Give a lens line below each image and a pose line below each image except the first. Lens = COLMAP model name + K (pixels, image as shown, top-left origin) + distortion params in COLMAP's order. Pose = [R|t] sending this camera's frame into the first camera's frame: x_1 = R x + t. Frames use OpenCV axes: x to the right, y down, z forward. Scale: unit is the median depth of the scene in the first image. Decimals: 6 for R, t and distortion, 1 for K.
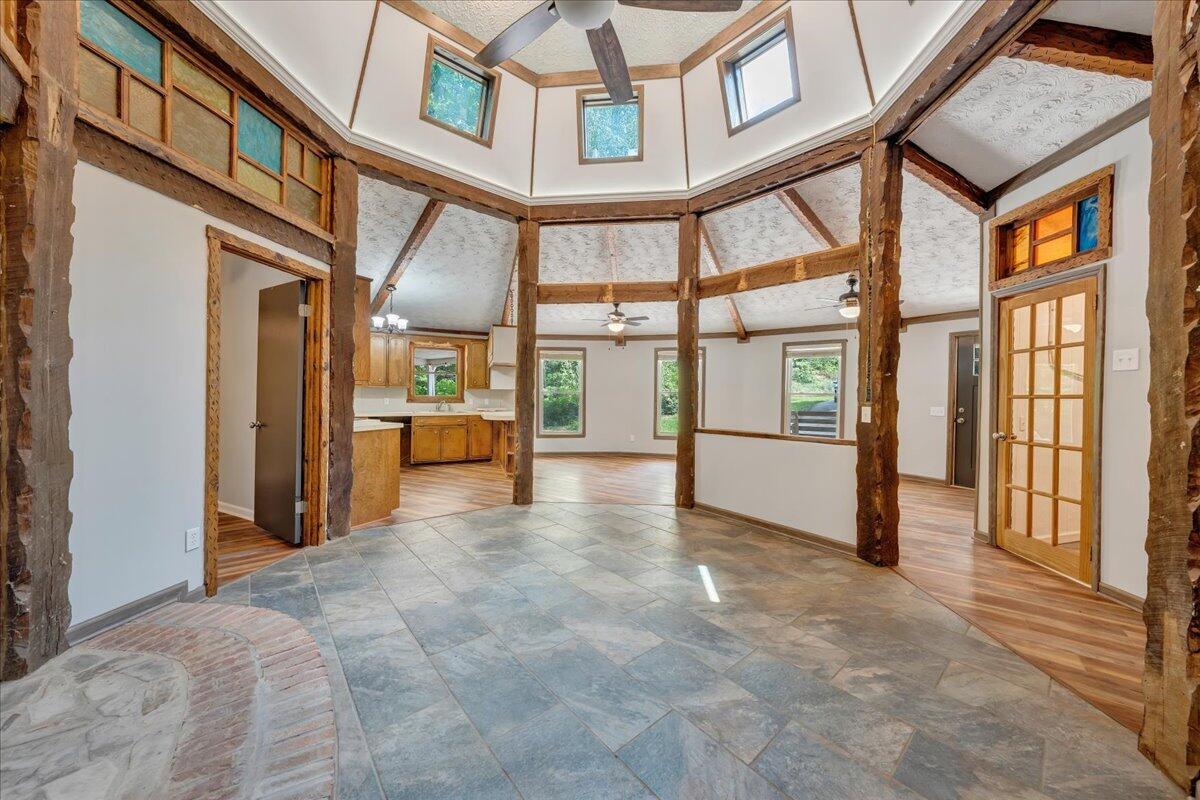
lens RADIAL K [[411.7, 0, 602.9], [0, 411.7, 397.2], [0, 0, 1]] dist [-0.002874, 0.000552]
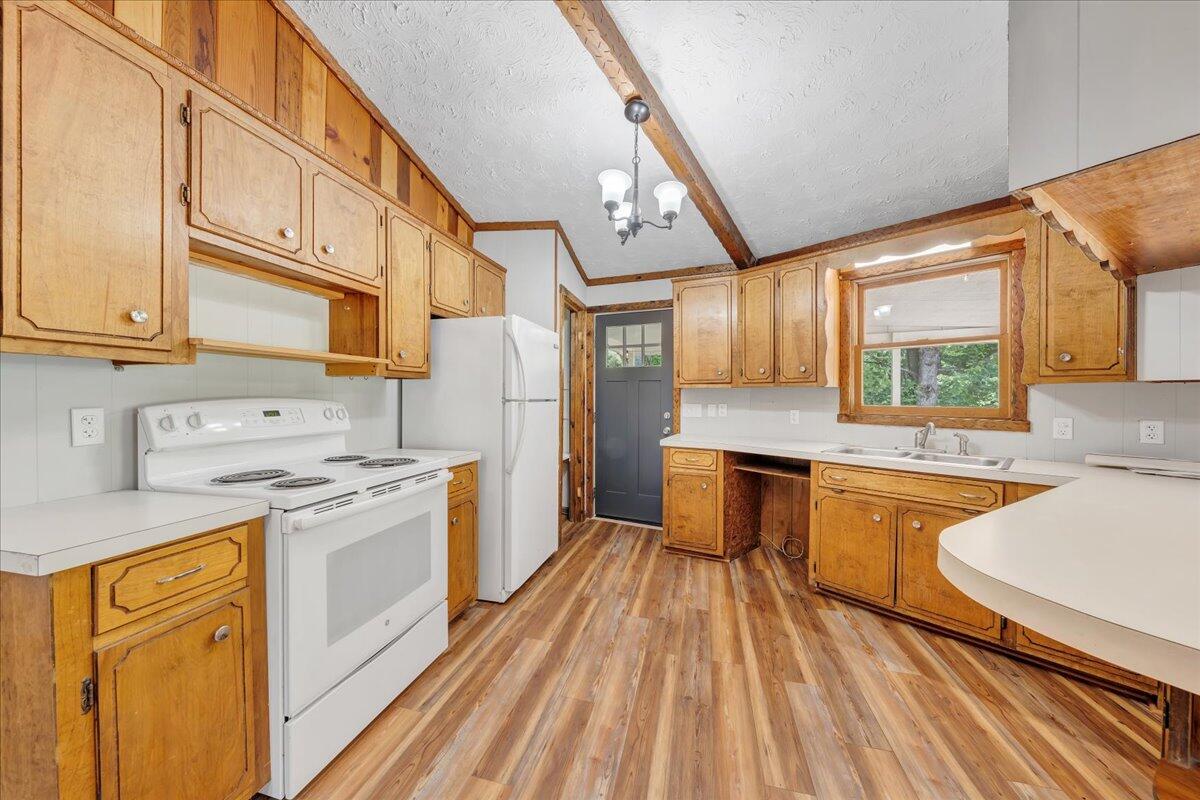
lens RADIAL K [[411.7, 0, 600.9], [0, 411.7, 399.8], [0, 0, 1]] dist [-0.002874, 0.000552]
pose [[0.235598, -0.001528, -0.971849, -0.136479], [-0.006467, 0.999974, -0.003140, -0.006857], [0.971829, 0.007025, 0.235582, 0.707135]]
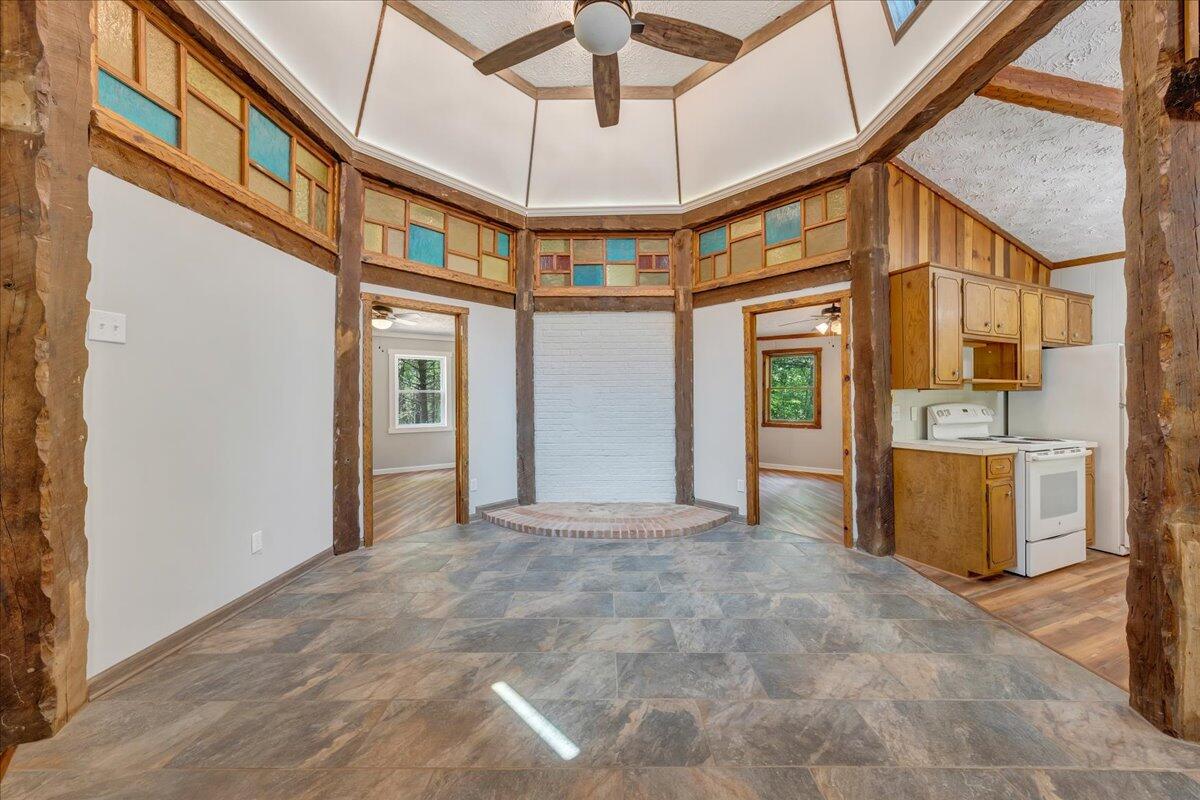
lens RADIAL K [[411.7, 0, 604.1], [0, 411.7, 397.9], [0, 0, 1]] dist [-0.002874, 0.000552]
pose [[-0.644664, -0.017478, -0.764266, 0.246525], [-0.013130, 0.999844, -0.011789, -0.002003], [0.764353, 0.002435, -0.644794, 0.558584]]
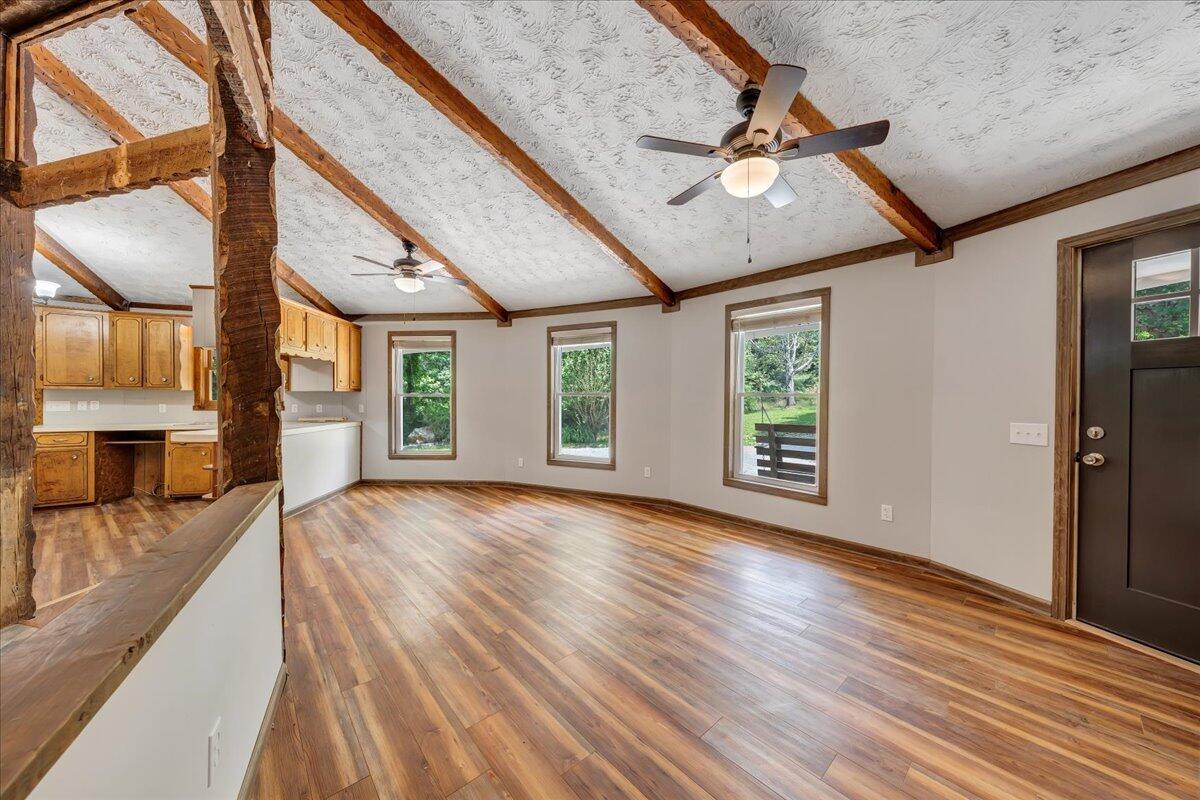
lens RADIAL K [[411.7, 0, 600.3], [0, 411.7, 398.0], [0, 0, 1]] dist [-0.002874, 0.000552]
pose [[0.985427, -0.005113, -0.170021, 0.379018], [0.003959, 0.999967, -0.007127, -0.000366], [0.170051, 0.006350, 0.985415, 0.427152]]
